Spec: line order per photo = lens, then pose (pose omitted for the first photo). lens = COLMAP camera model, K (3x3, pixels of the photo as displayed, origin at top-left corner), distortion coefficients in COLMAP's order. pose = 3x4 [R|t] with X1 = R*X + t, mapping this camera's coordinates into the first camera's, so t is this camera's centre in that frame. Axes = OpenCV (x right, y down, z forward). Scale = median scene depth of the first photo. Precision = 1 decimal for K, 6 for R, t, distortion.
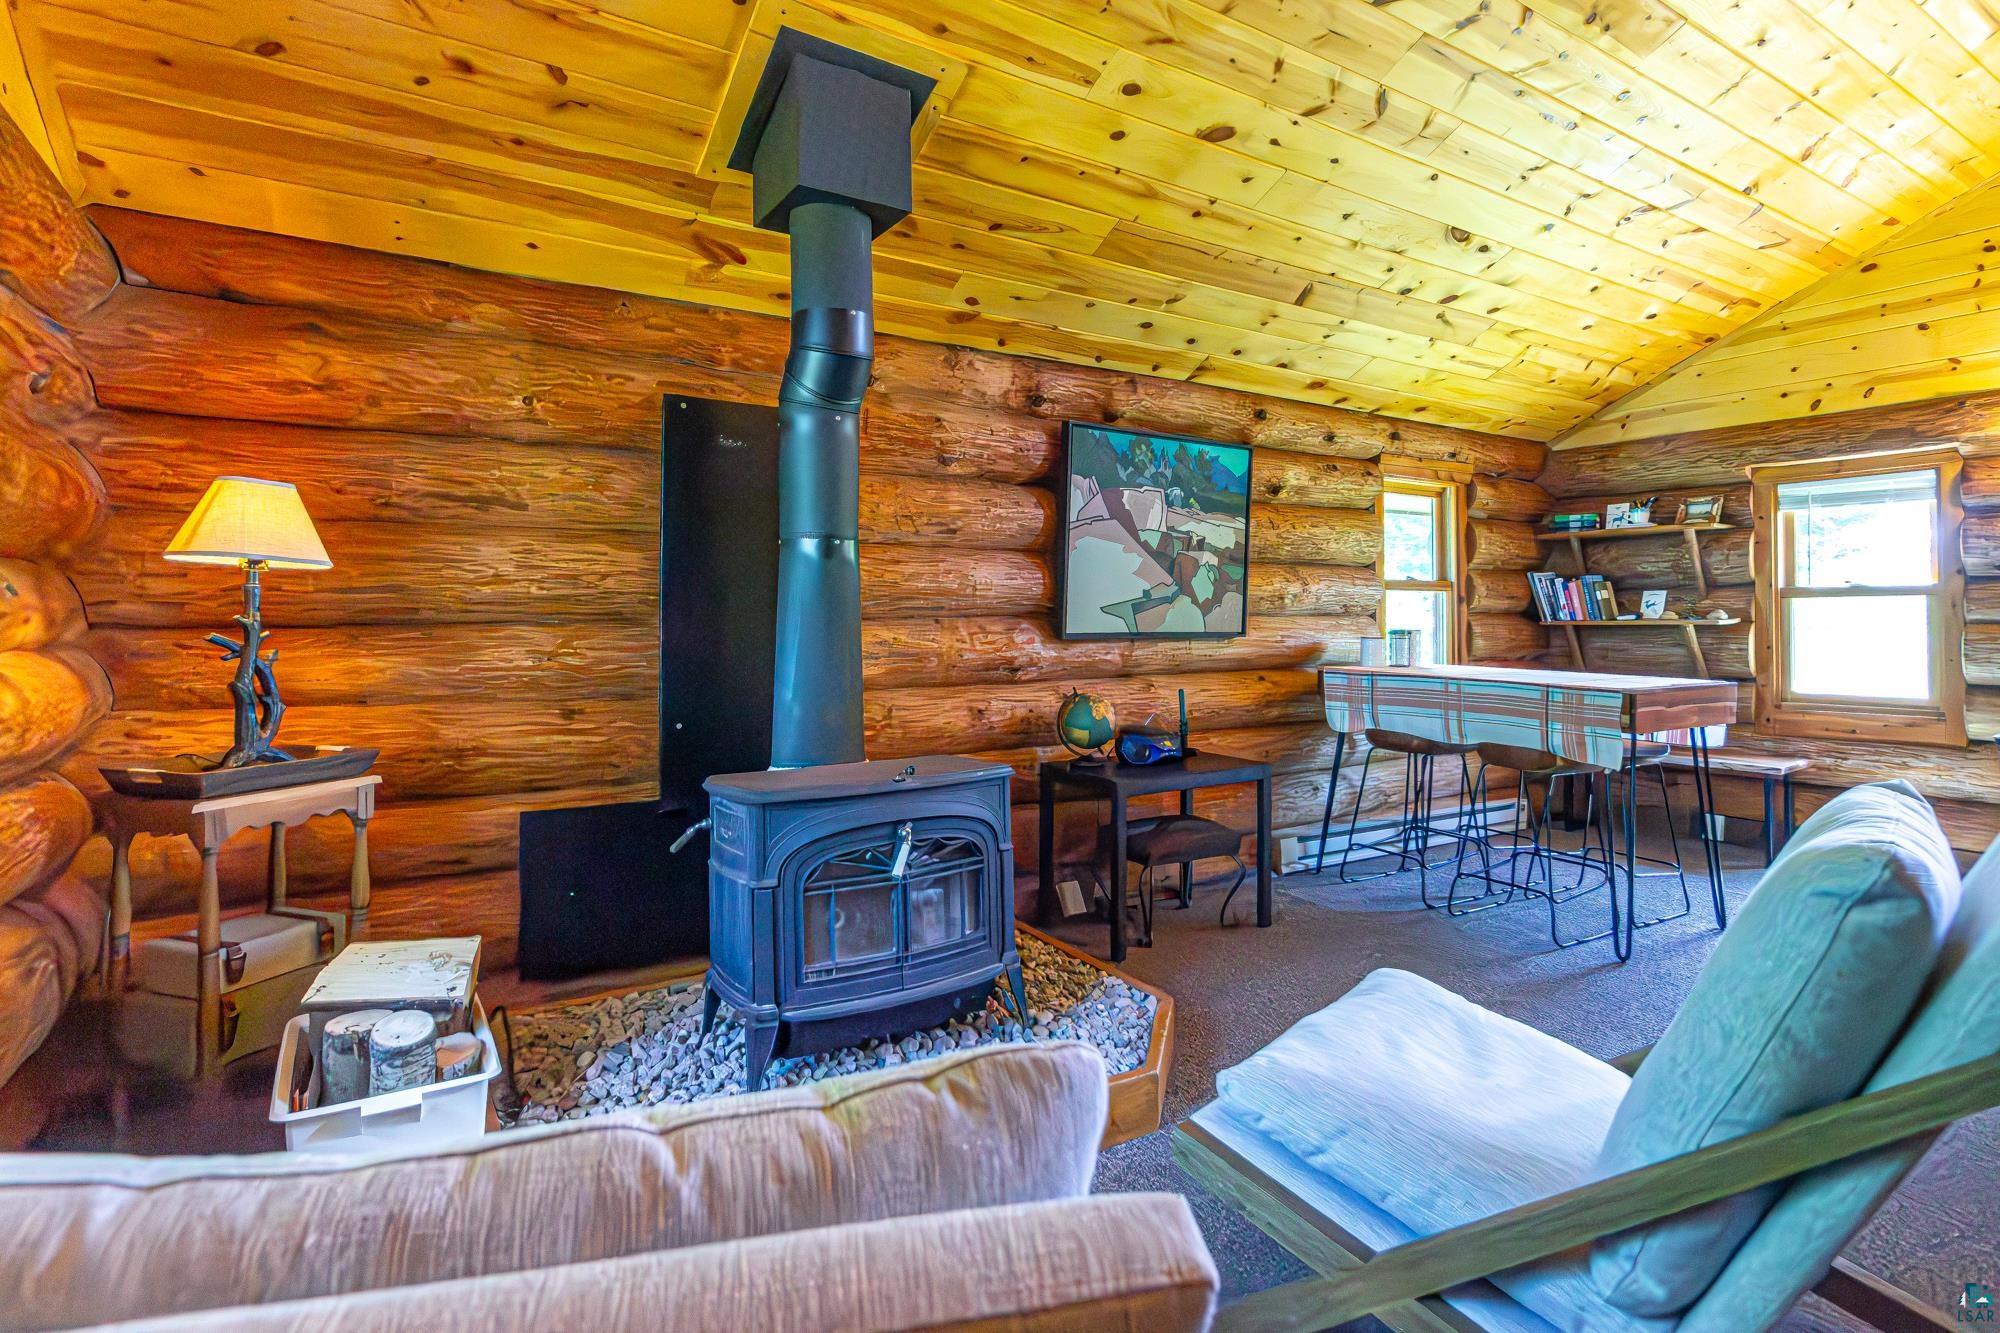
lens RADIAL K [[1050.9, 0, 1121.5], [0, 1050.9, 626.8], [0, 0, 1]] dist [0.005134, -0.003191]
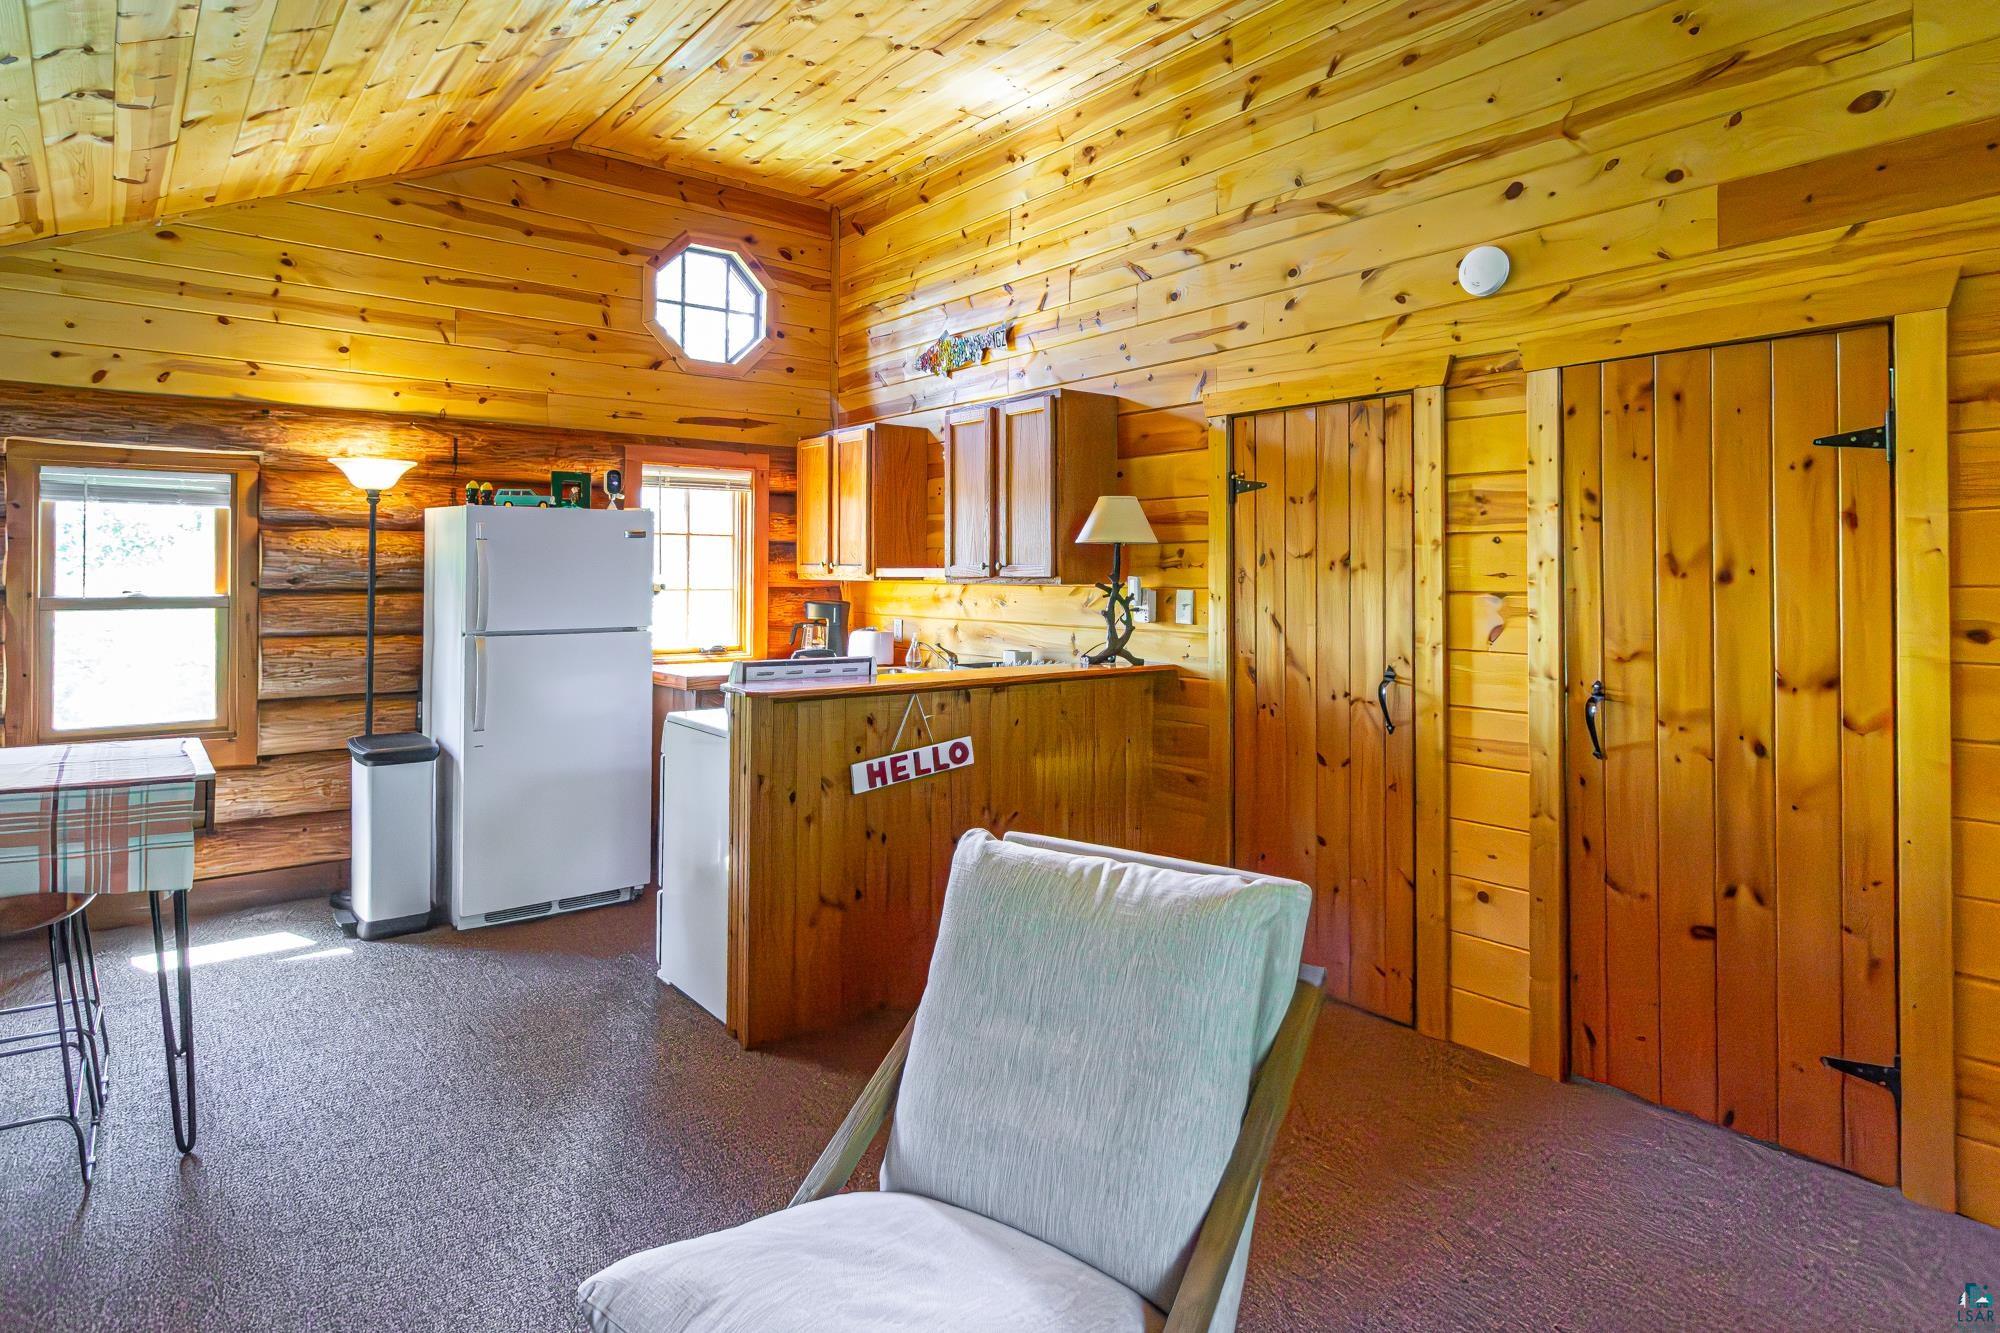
lens RADIAL K [[1103.0, 0, 965.5], [0, 1103.0, 558.5], [0, 0, 1]] dist [-0.001177, 0.000527]
pose [[-0.026216, 0.017404, 0.999505, -0.374379], [0.000942, 0.999848, -0.017385, -0.095252], [-0.999656, 0.000486, -0.026229, 0.621667]]
